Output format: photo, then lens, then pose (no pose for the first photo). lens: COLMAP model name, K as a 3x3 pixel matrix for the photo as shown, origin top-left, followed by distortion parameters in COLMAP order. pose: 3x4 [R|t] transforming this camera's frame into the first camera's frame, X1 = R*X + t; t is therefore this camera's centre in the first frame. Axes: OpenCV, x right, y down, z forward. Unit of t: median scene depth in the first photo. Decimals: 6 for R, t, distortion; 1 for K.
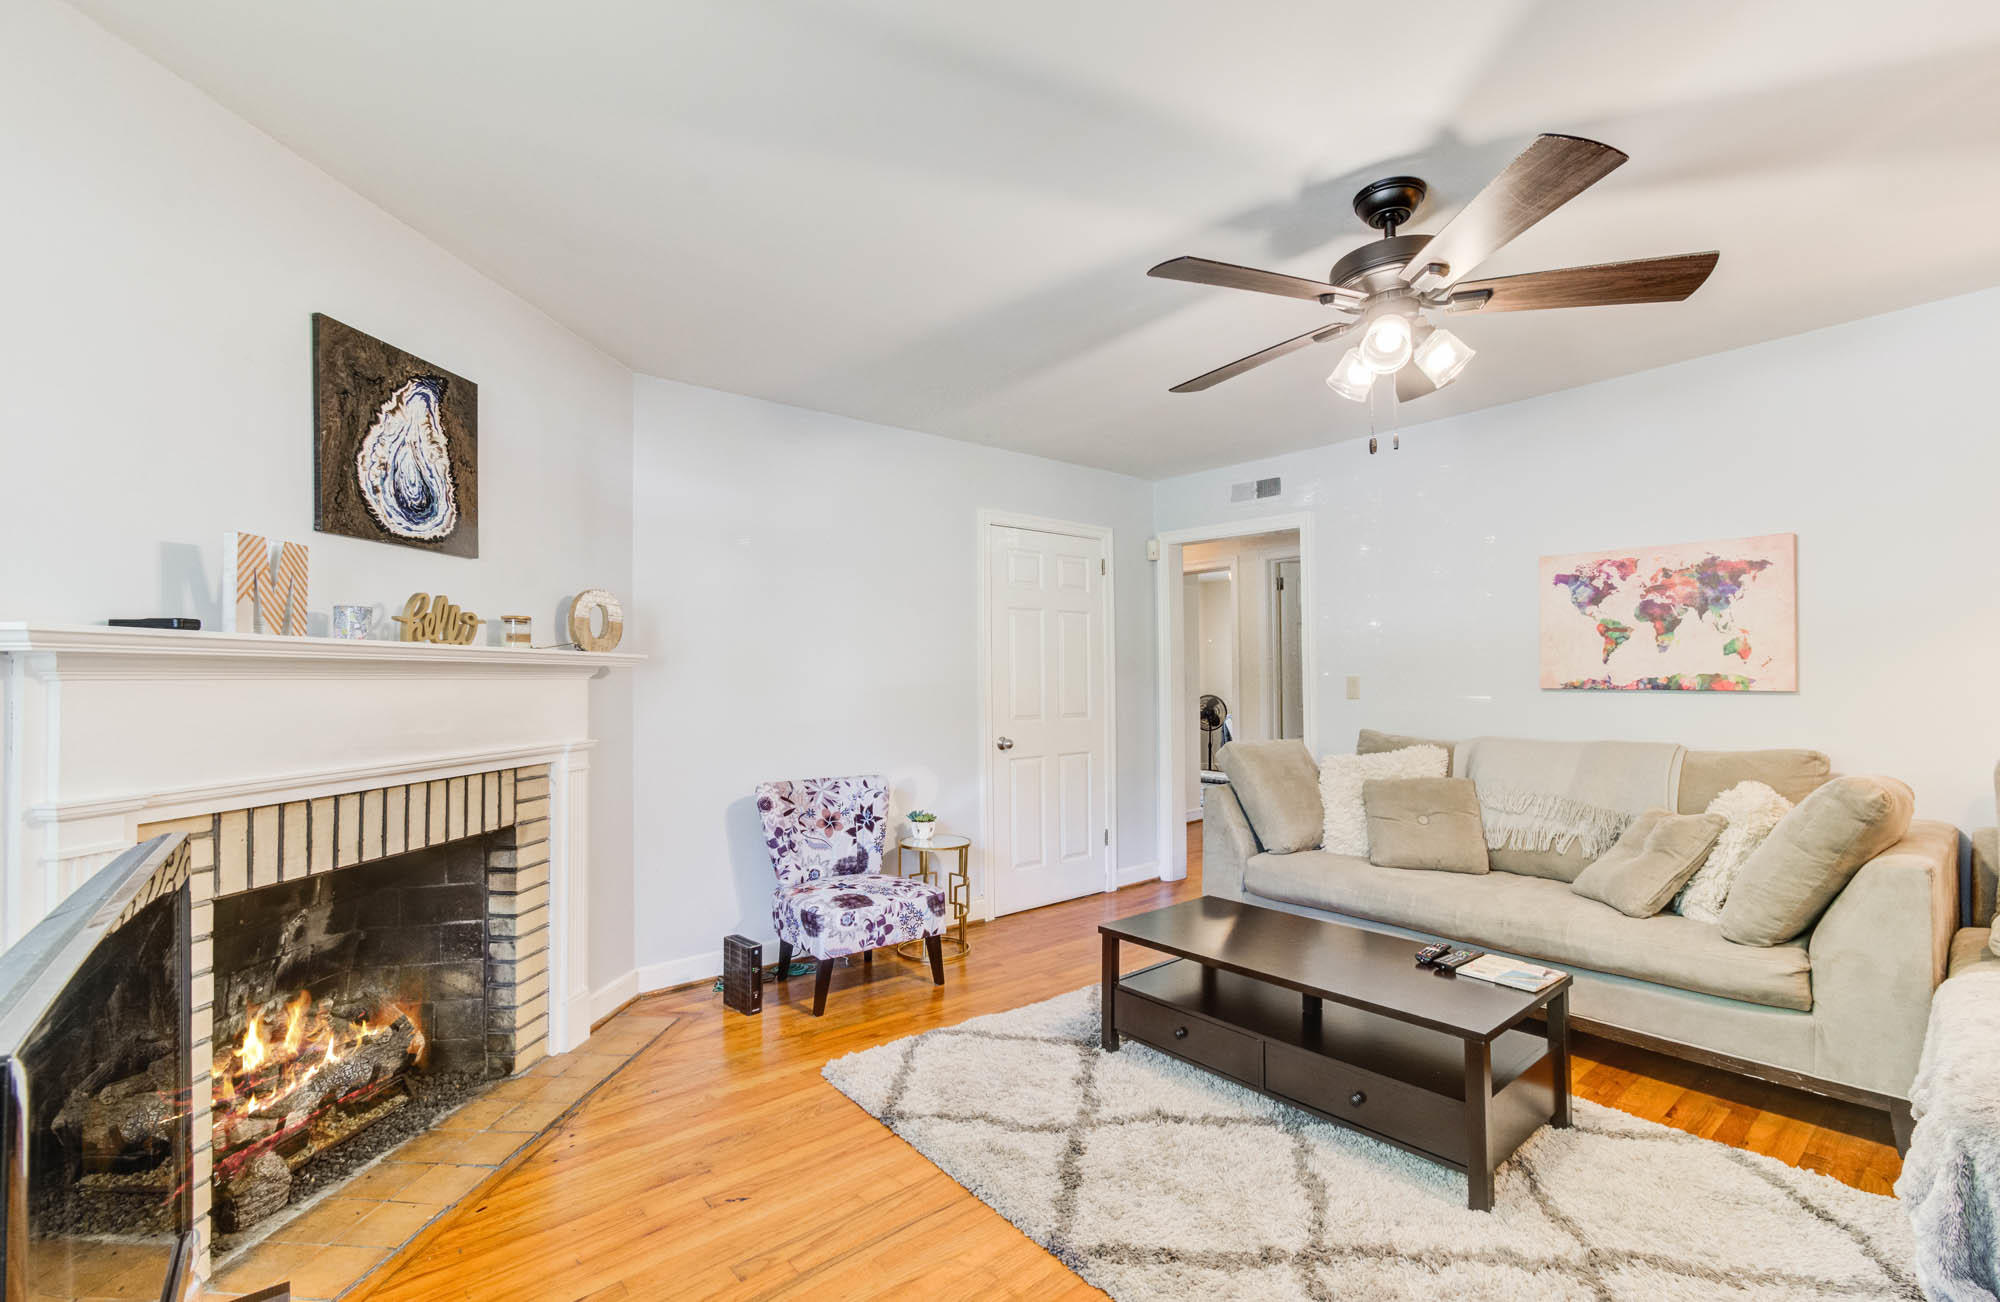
lens RADIAL K [[855.0, 0, 1034.9], [0, 855.0, 666.0], [0, 0, 1]] dist [-0.001519, -0.000063]
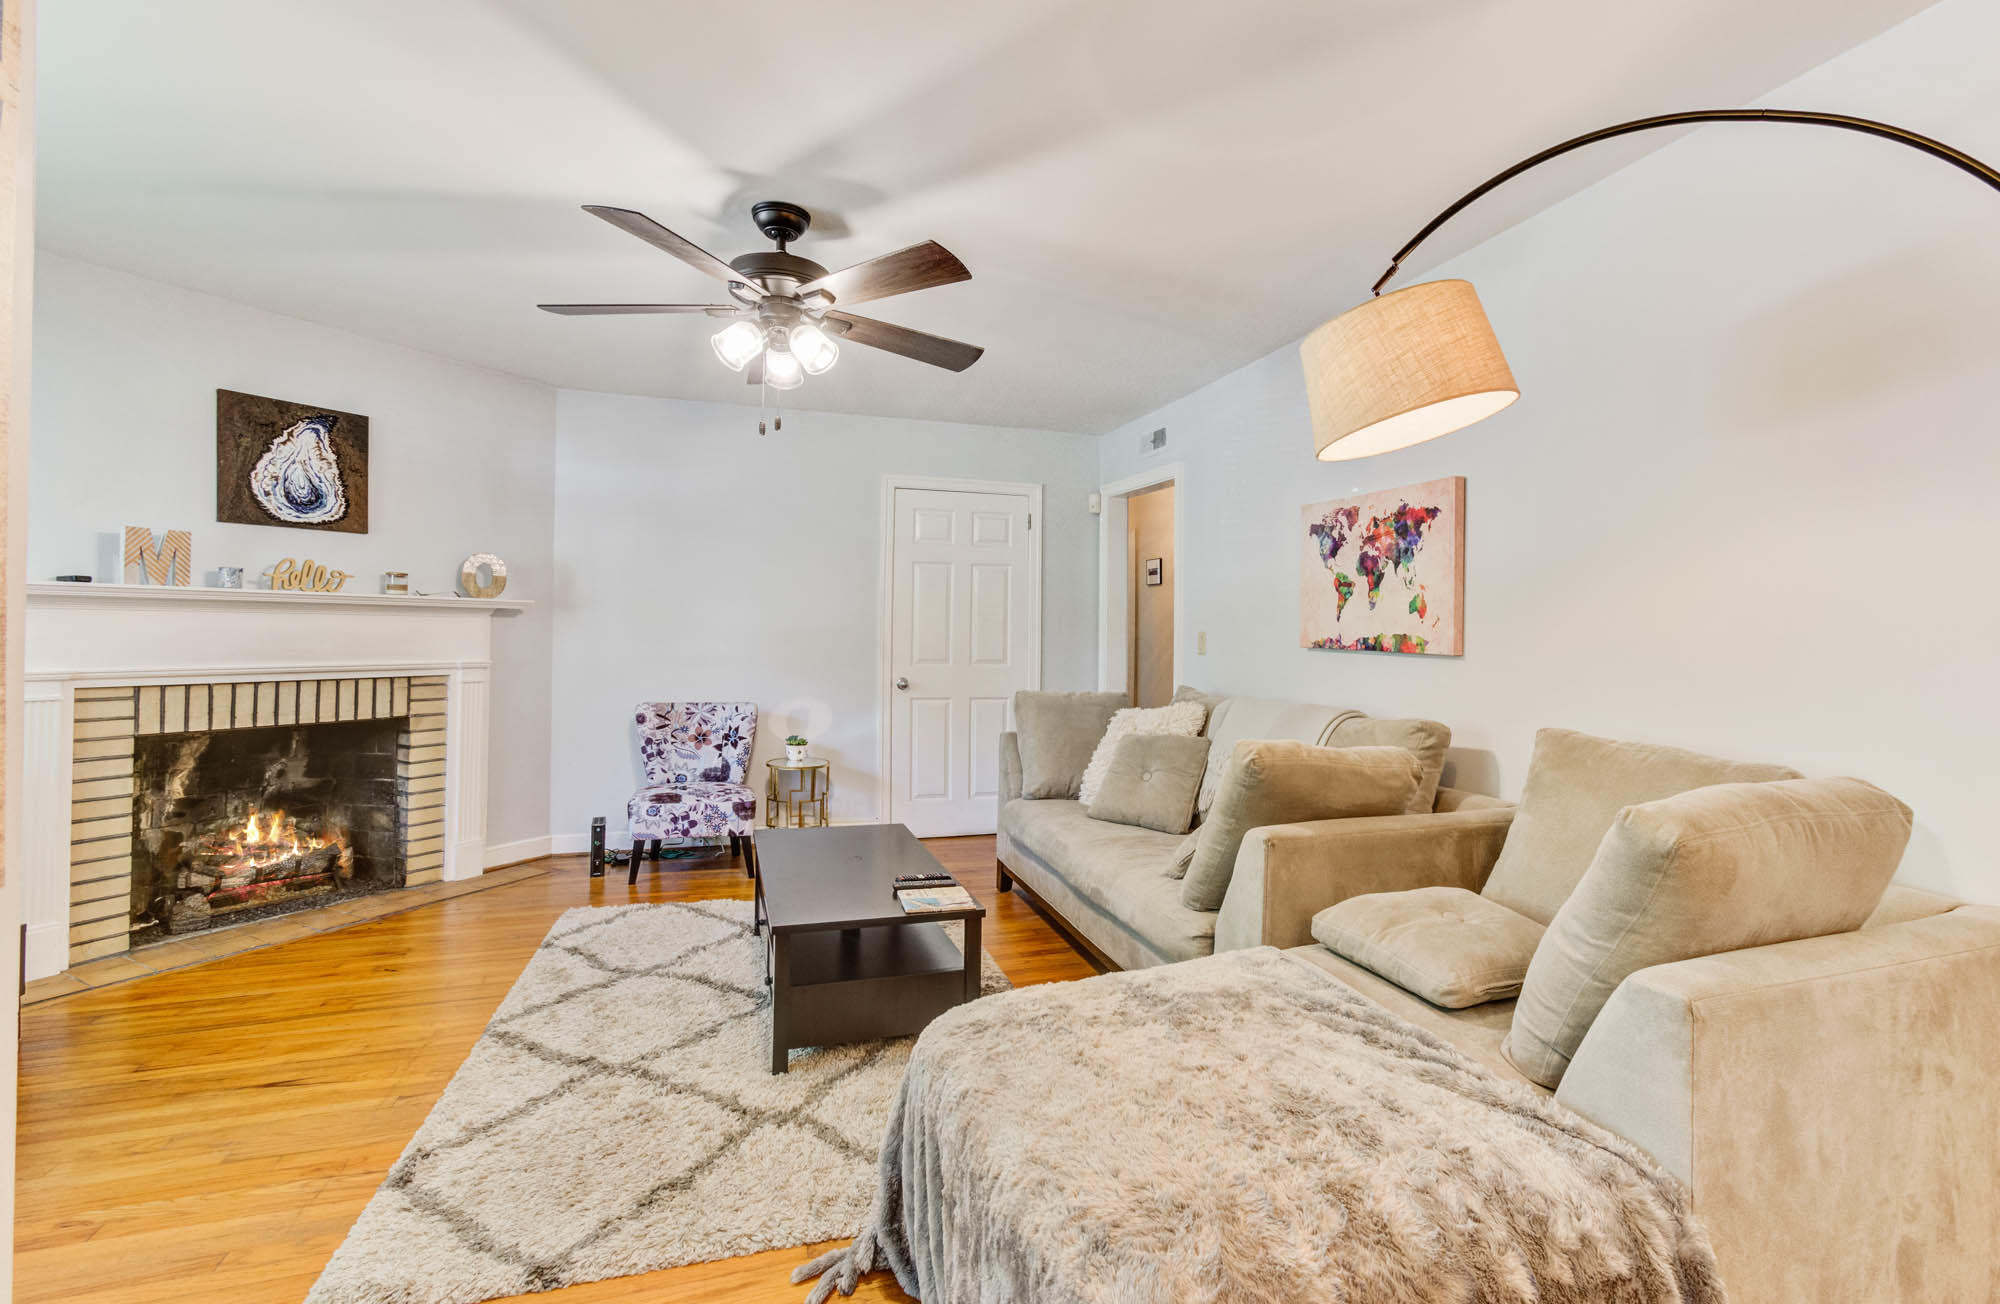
lens RADIAL K [[878.5, 0, 1045.3], [0, 878.5, 624.3], [0, 0, 1]] dist [0.002693, -0.004848]
pose [[0.932209, 0.020778, -0.361323, 0.953564], [-0.017582, 0.999772, 0.012131, -0.006963], [0.361492, -0.004955, 0.932362, -0.000412]]
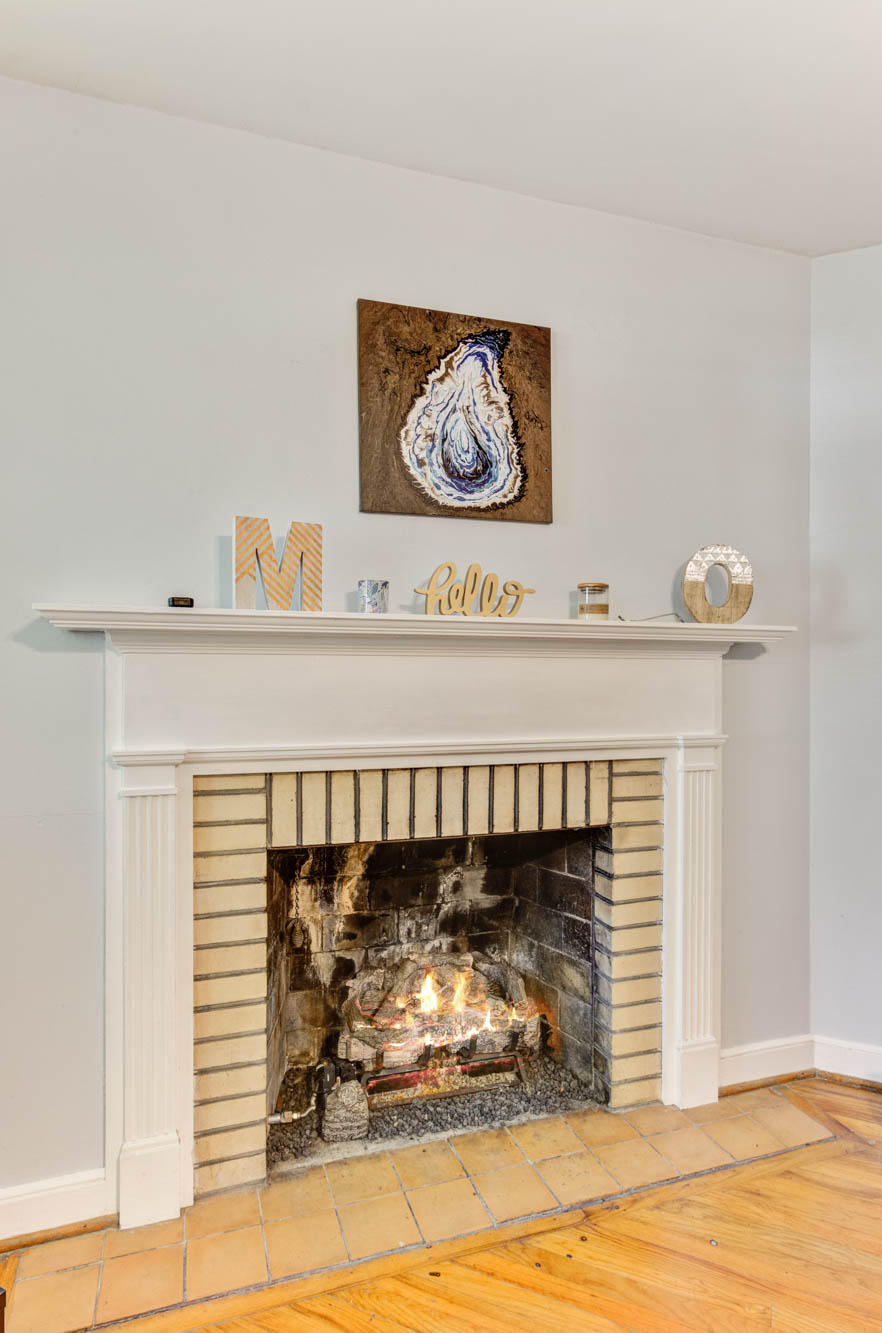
lens RADIAL K [[751.3, 0, 435.6], [0, 751.3, 682.0], [0, 0, 1]] dist [-0.014313, 0.019203]
pose [[0.392169, 0.012163, -0.919813, 0.025738], [0.010641, 0.999786, 0.017757, 0.024687], [0.919832, -0.016752, 0.391956, 0.546871]]
